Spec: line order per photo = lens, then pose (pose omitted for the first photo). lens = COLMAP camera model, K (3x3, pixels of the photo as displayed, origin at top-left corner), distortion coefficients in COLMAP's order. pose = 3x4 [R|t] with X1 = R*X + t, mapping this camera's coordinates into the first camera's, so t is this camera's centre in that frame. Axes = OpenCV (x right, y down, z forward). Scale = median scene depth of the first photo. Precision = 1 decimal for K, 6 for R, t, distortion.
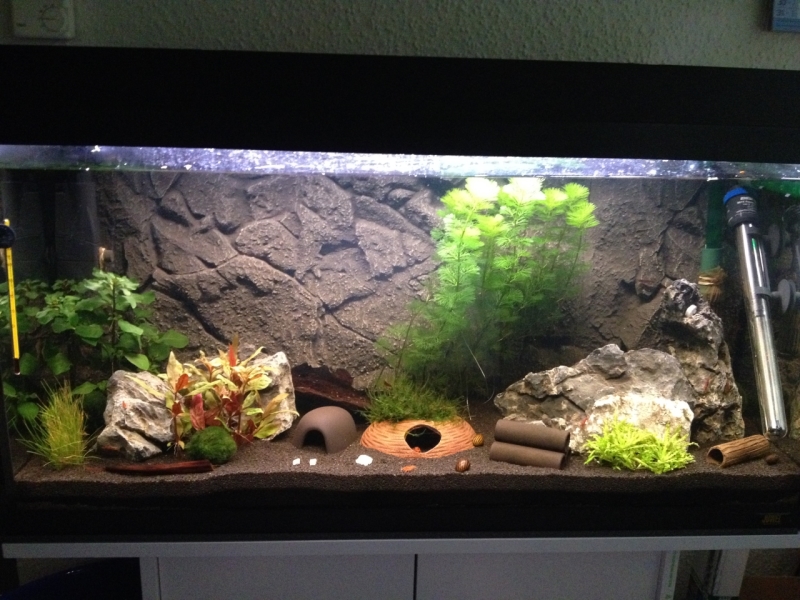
lens RADIAL K [[801.7, 0, 400.0], [0, 801.7, 300.0], [0, 0, 1]] dist [0.007437, 0.012706]
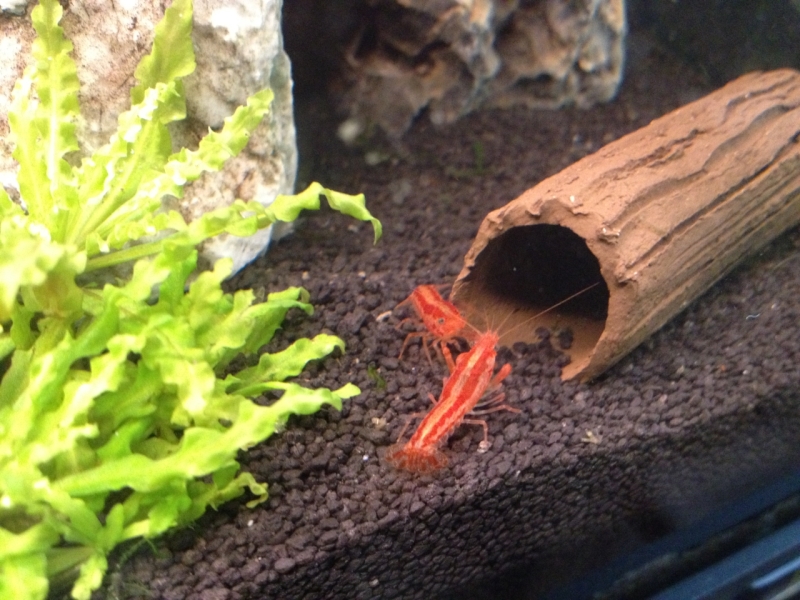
lens RADIAL K [[801.7, 0, 400.0], [0, 801.7, 300.0], [0, 0, 1]] dist [0.007437, 0.012706]
pose [[0.896830, -0.189406, 0.399776, 0.317233], [0.037160, 0.932765, 0.358564, 0.150219], [-0.440811, -0.306716, 0.843570, 0.864127]]
